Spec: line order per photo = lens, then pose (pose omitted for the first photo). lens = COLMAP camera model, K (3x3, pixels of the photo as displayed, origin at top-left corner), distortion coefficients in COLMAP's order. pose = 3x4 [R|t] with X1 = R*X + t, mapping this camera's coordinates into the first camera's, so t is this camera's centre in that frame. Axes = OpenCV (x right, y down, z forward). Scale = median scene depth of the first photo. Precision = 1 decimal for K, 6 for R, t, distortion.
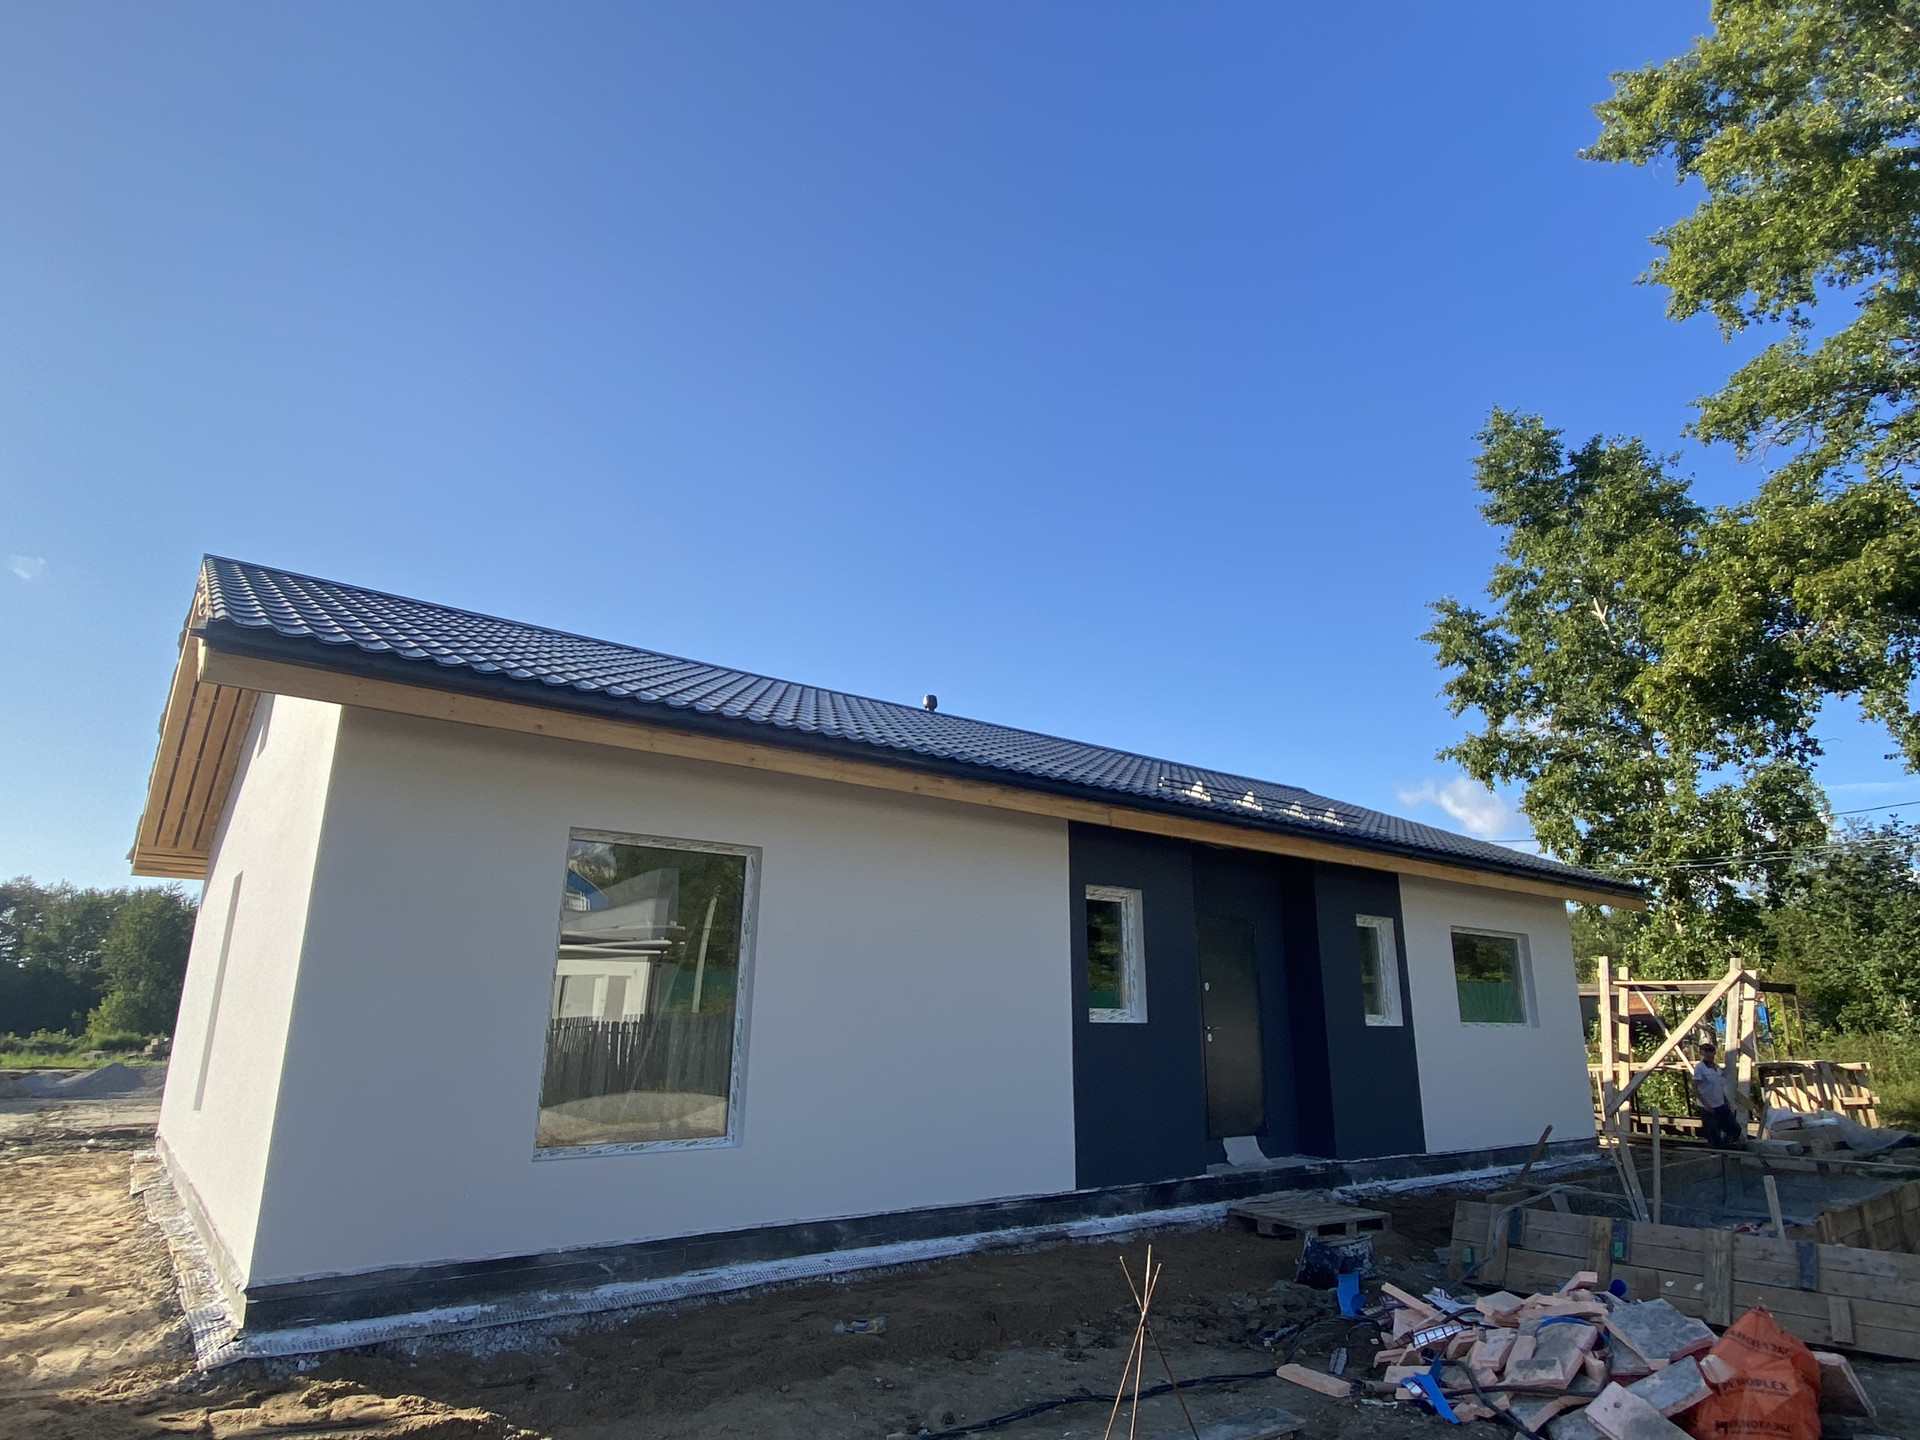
lens RADIAL K [[1107.1, 0, 960.0], [0, 1107.1, 720.0], [0, 0, 1]] dist [-0.049900, 0.032672]
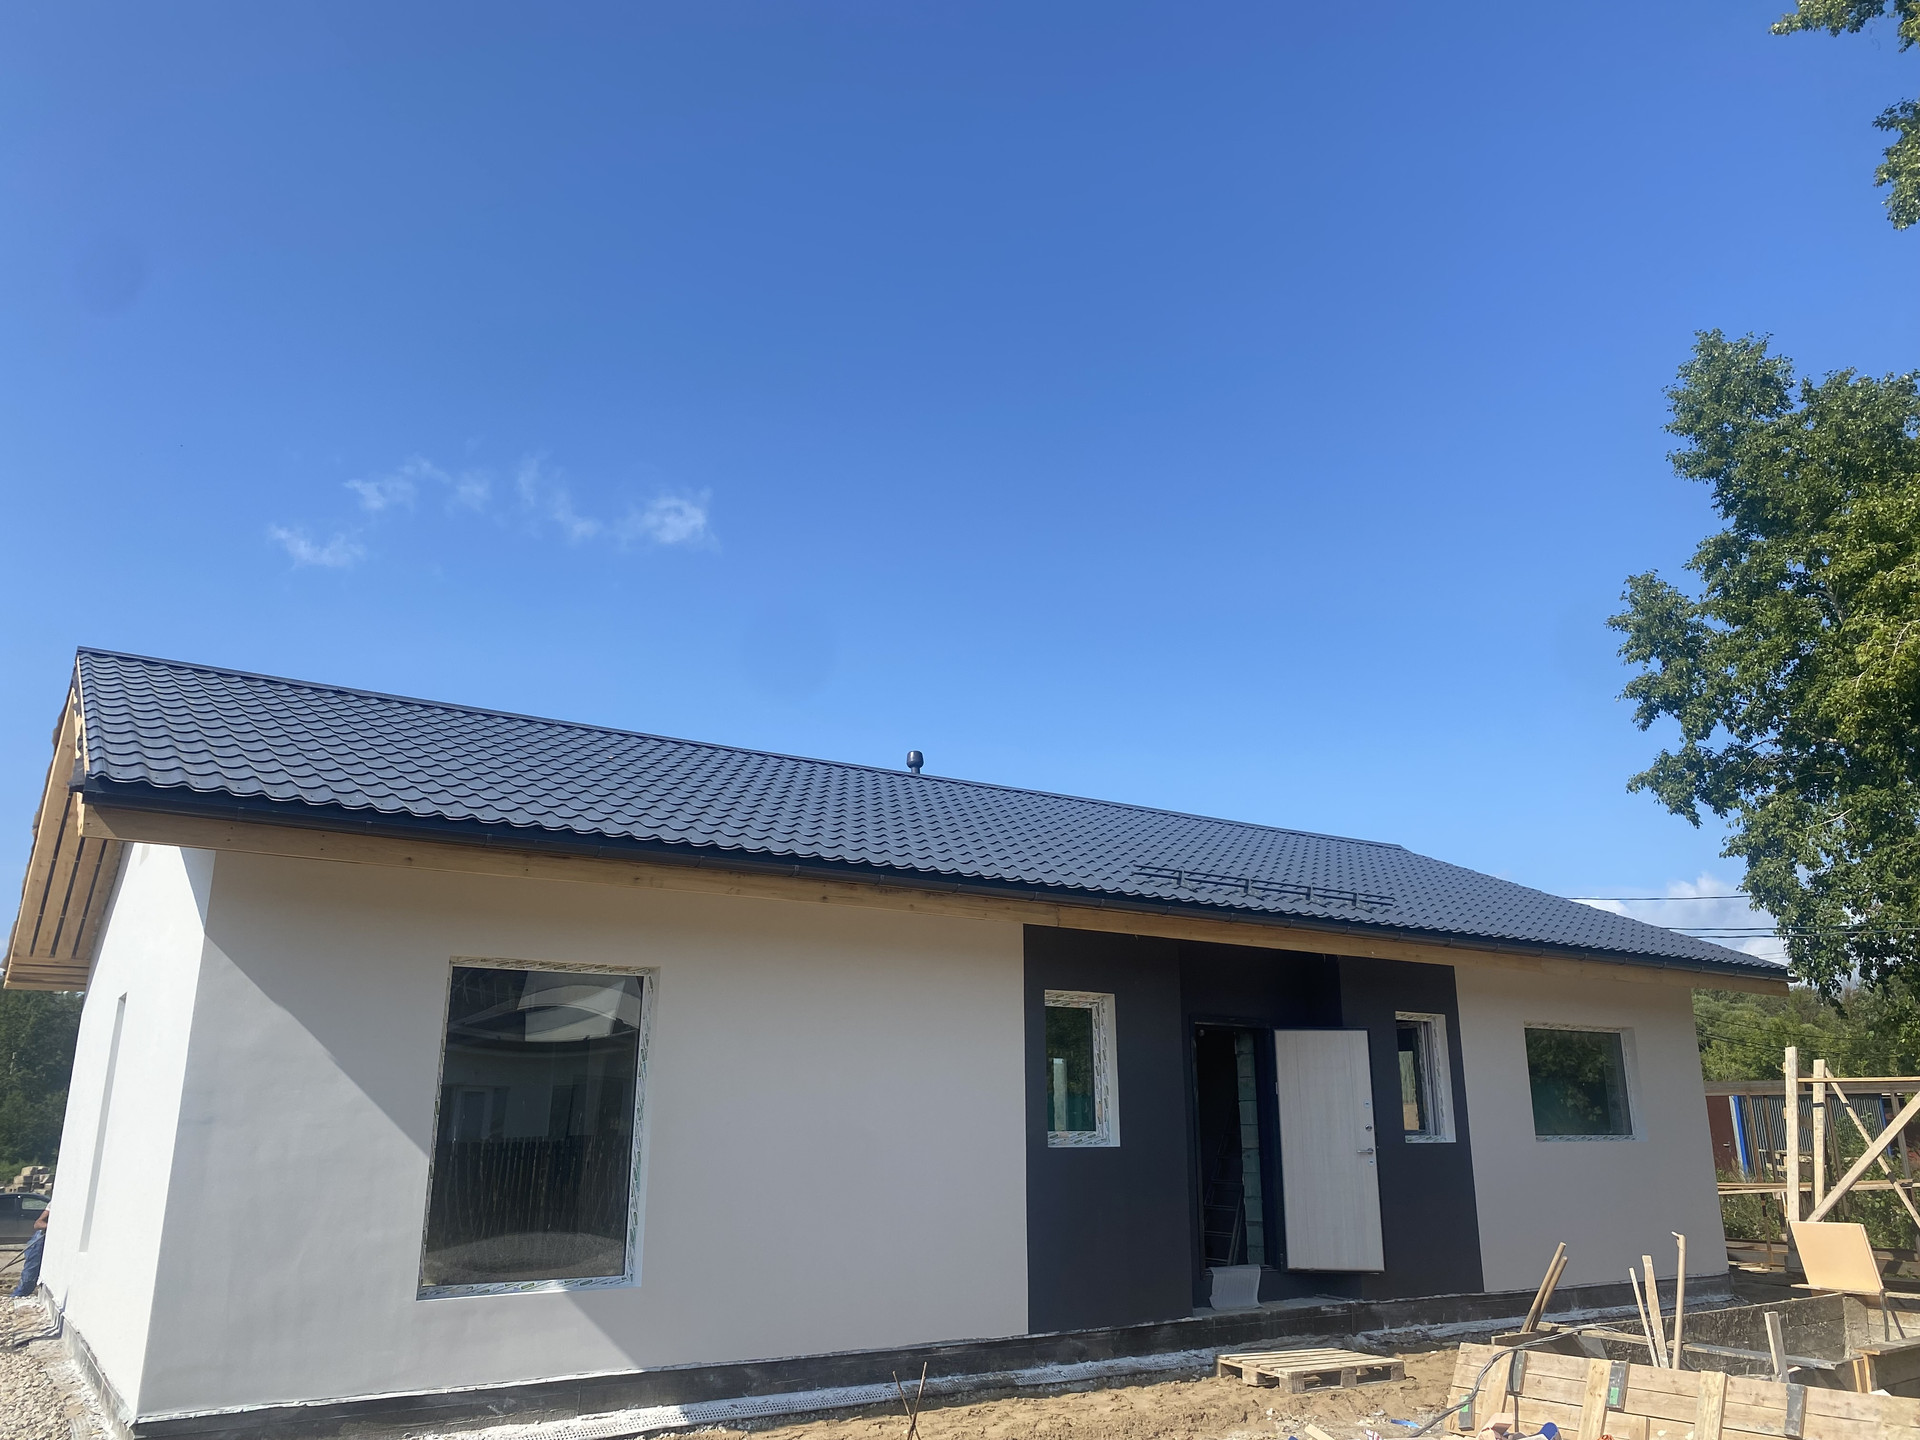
lens RADIAL K [[1460.7, 0, 960.0], [0, 1460.7, 720.0], [0, 0, 1]] dist [-0.089901, 0.098091]
pose [[0.998059, -0.029109, -0.055048, 0.122623], [0.028567, 0.999536, -0.010610, -0.061100], [0.055332, 0.009017, 0.998427, -0.178285]]
